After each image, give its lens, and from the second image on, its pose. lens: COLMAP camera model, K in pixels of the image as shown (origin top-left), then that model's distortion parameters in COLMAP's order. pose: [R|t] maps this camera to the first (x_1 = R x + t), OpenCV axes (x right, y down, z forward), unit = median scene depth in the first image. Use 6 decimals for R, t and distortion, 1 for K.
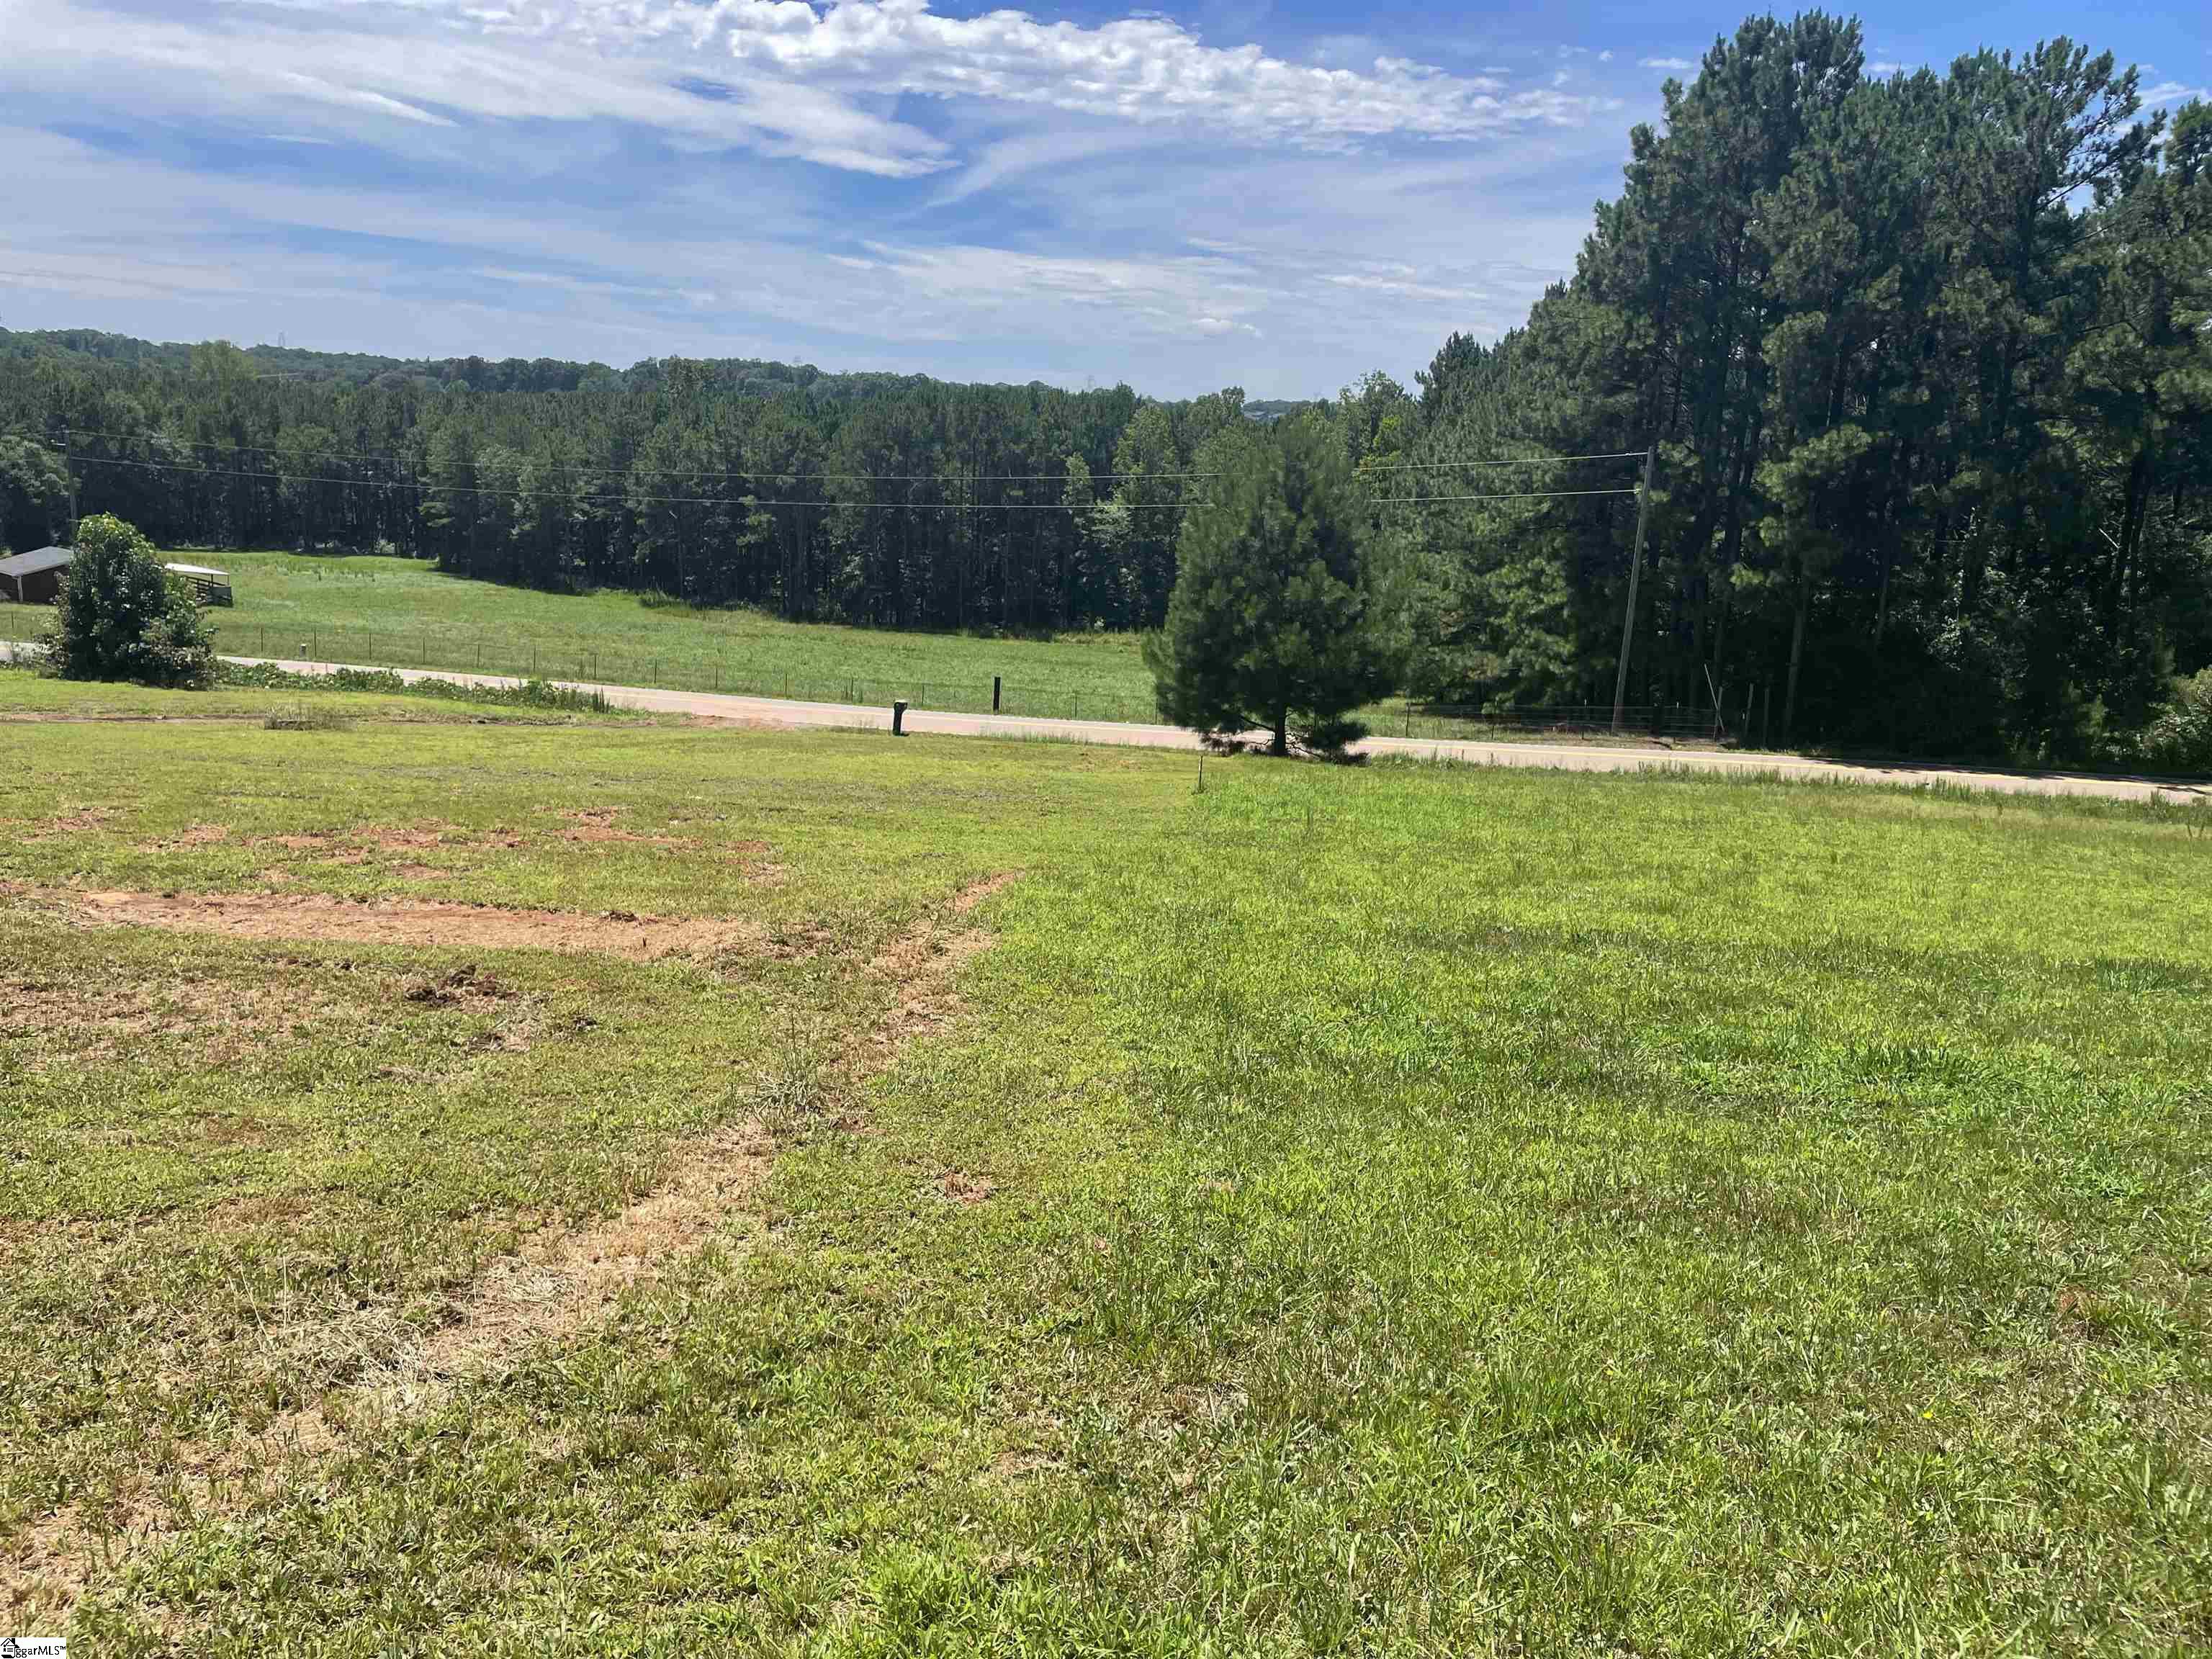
lens RADIAL K [[1716.4, 0, 1097.5], [0, 1716.4, 820.0], [0, 0, 1]] dist [0.070630, -0.059396]
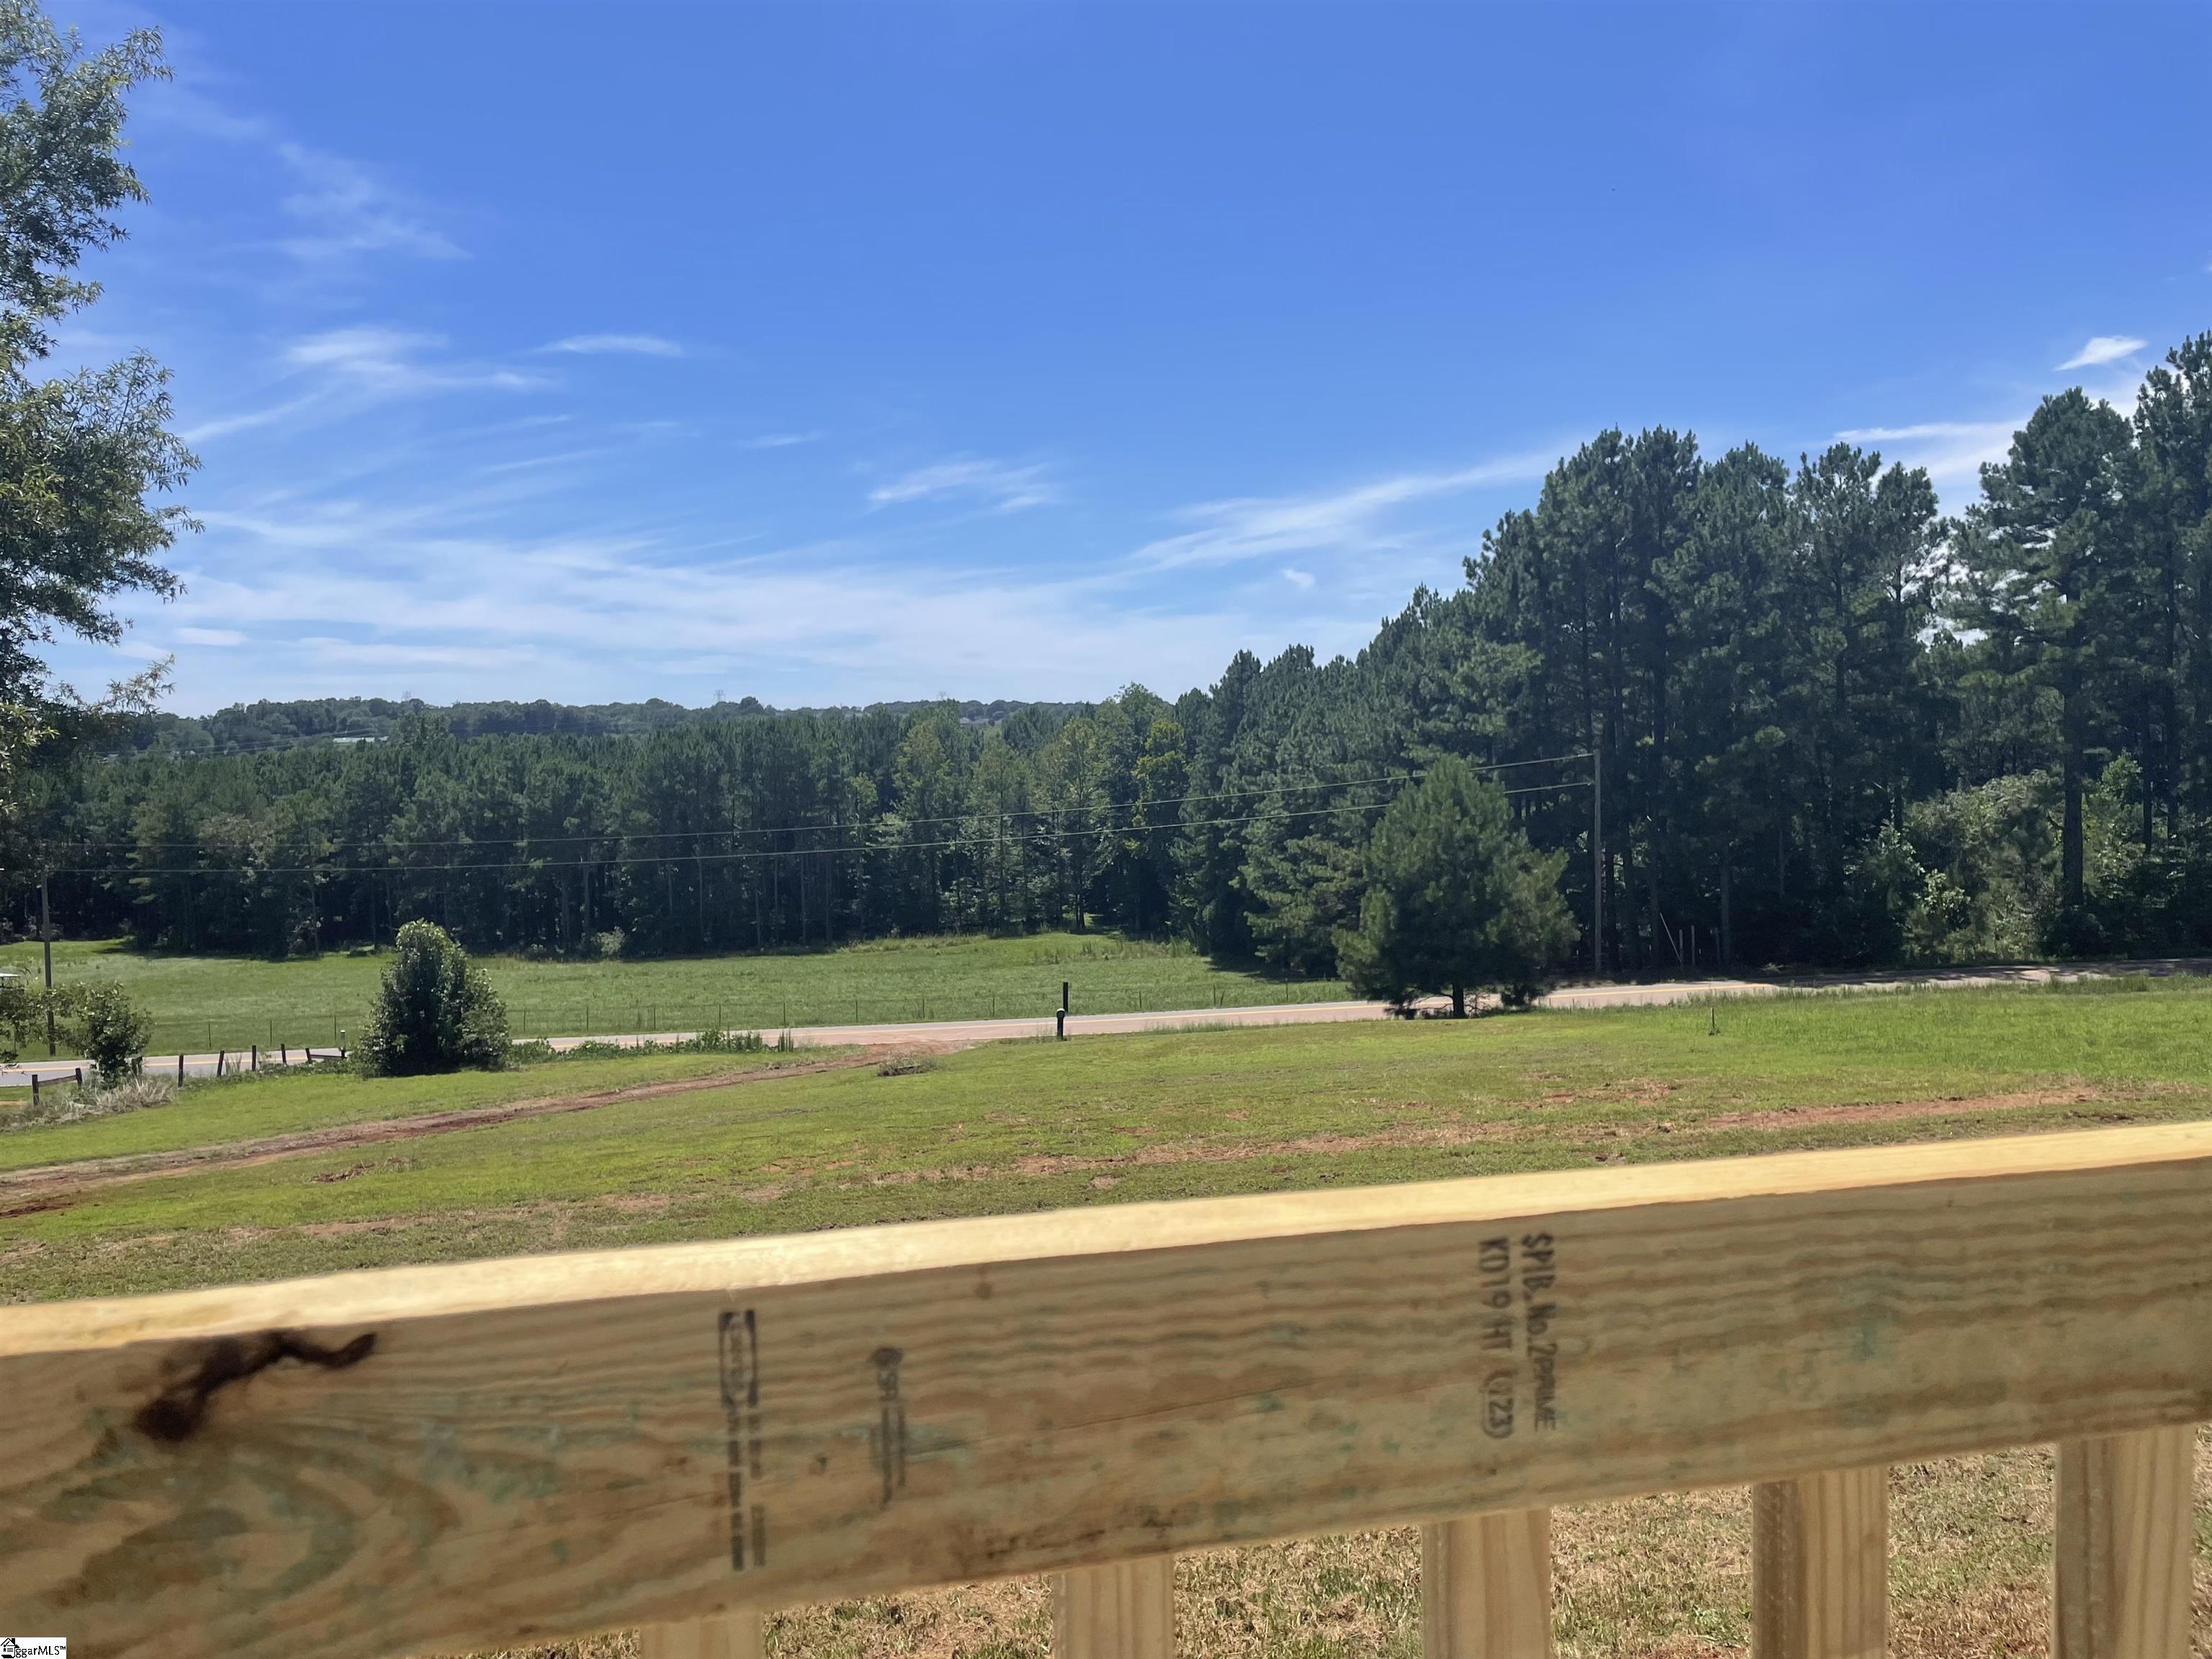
lens RADIAL K [[1716.4, 0, 1134.7], [0, 1716.4, 769.3], [0, 0, 1]] dist [0.070630, -0.059396]
pose [[0.967220, -0.078040, 0.241653, -0.306699], [0.123705, 0.975859, -0.179987, -0.012823], [-0.221773, 0.203981, 0.953524, -0.125817]]
